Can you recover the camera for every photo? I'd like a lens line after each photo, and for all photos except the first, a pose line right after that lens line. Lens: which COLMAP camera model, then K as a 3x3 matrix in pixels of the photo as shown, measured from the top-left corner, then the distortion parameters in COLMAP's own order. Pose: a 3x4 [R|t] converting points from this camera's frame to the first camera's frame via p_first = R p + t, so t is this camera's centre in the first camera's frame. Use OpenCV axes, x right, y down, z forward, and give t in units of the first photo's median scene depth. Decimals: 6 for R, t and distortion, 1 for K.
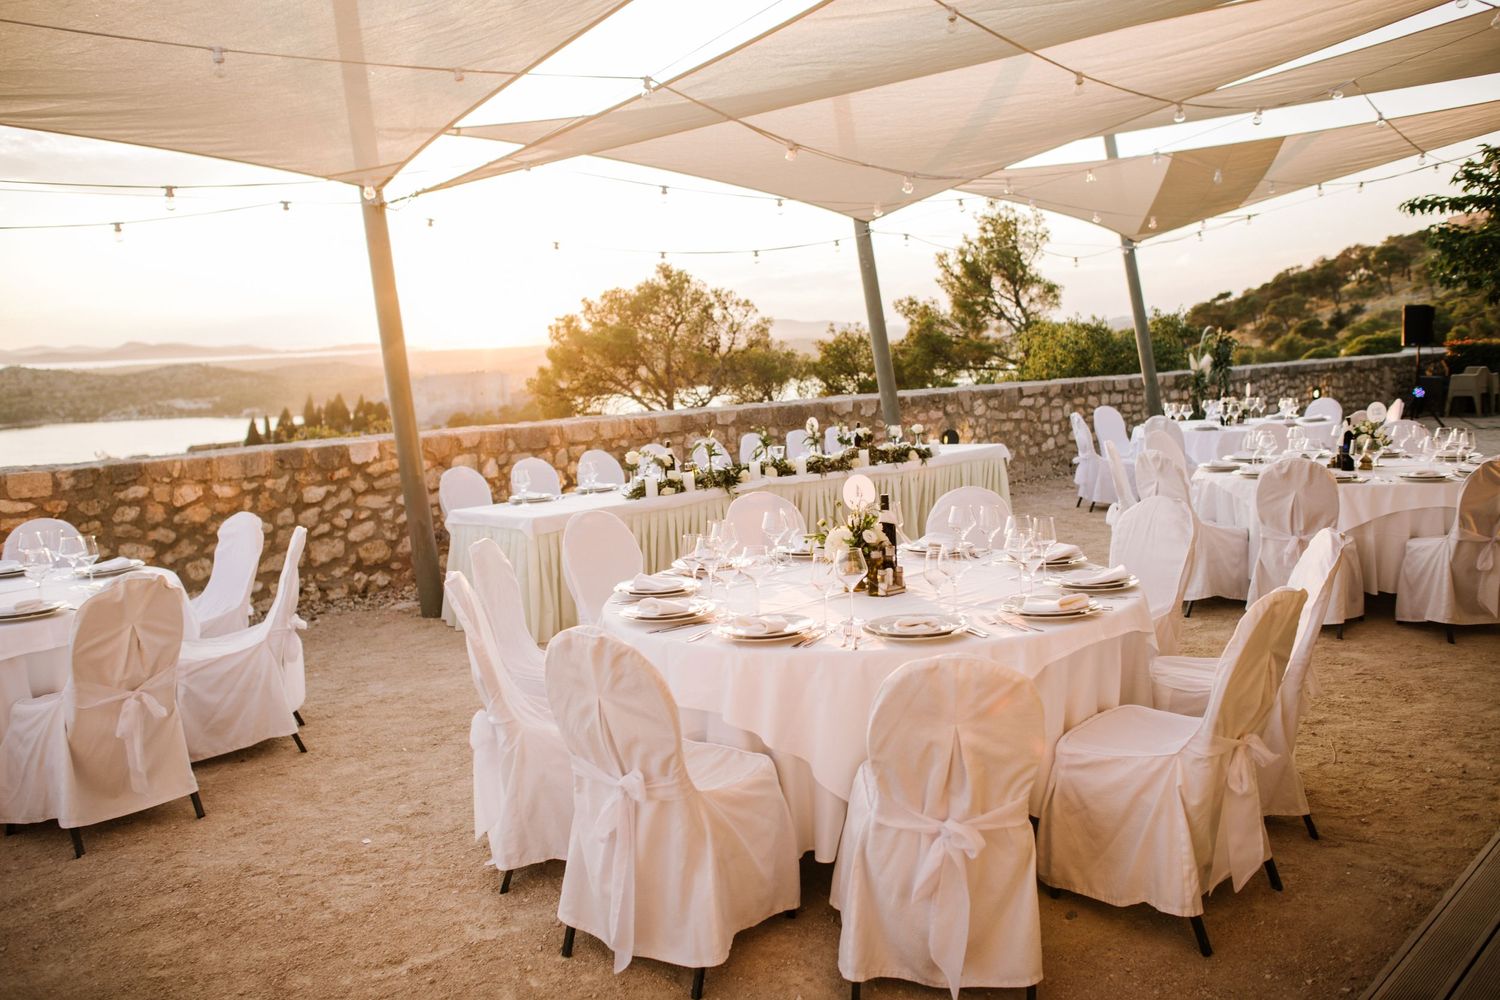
lens RADIAL K [[1210.4, 0, 750.4], [0, 1210.4, 500.3], [0, 0, 1]] dist [-0.038167, 0.006334]
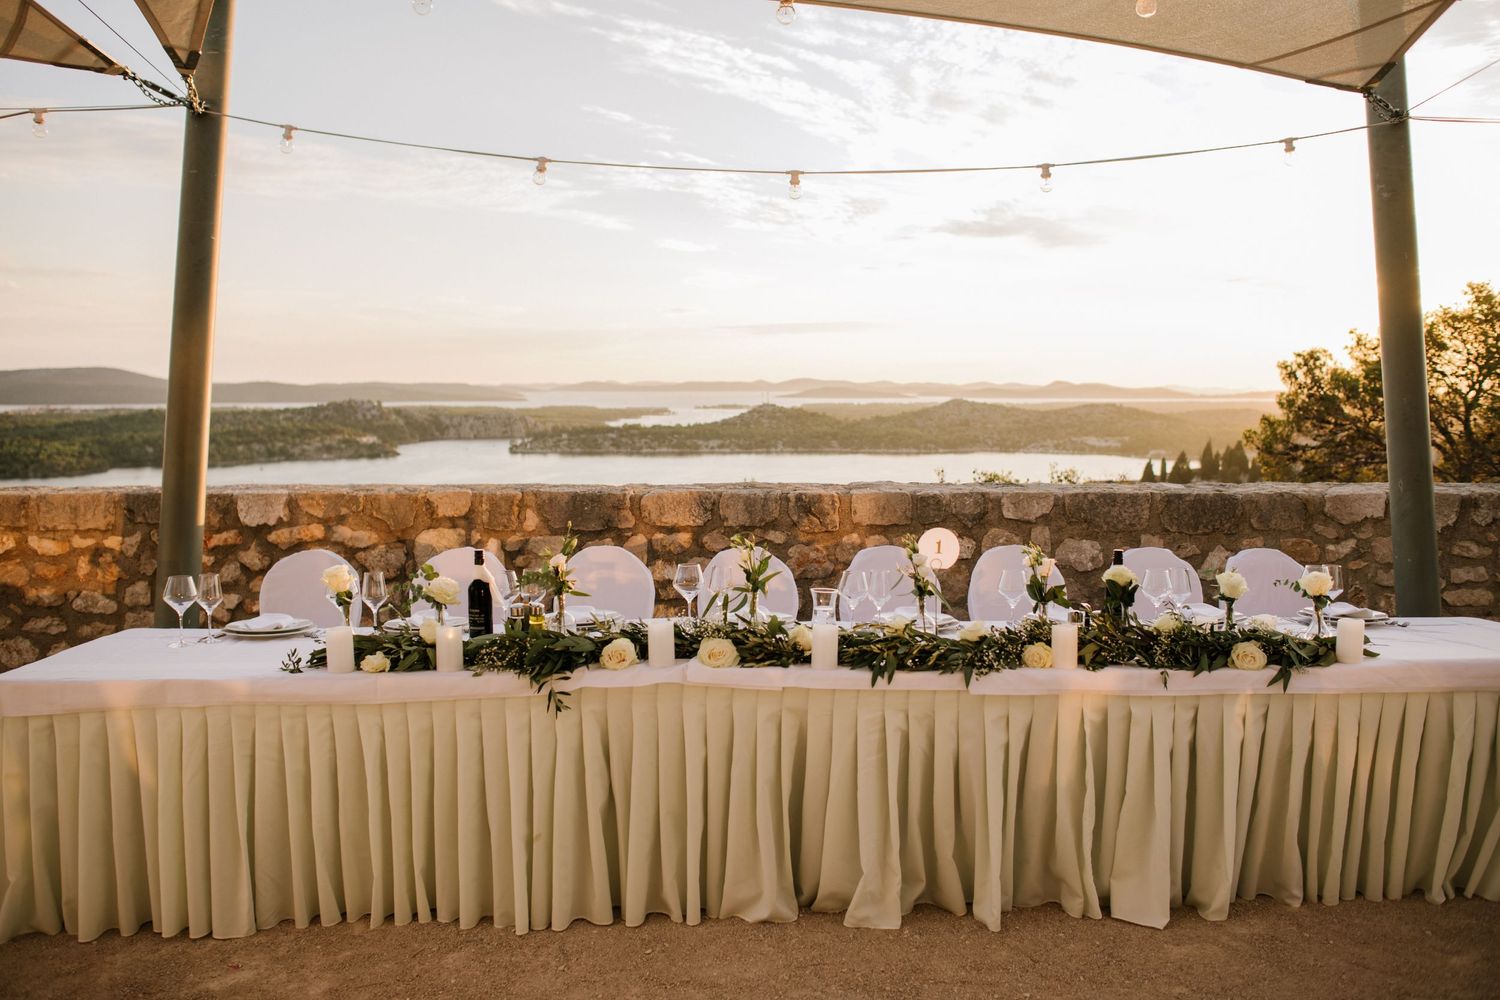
lens RADIAL K [[1210.4, 0, 750.0], [0, 1210.4, 497.8], [0, 0, 1]] dist [-0.038167, 0.006334]
pose [[0.748614, 0.089059, -0.656998, 0.088178], [-0.114505, 0.993414, 0.004189, -0.023743], [0.653044, 0.072093, 0.753881, 0.209778]]
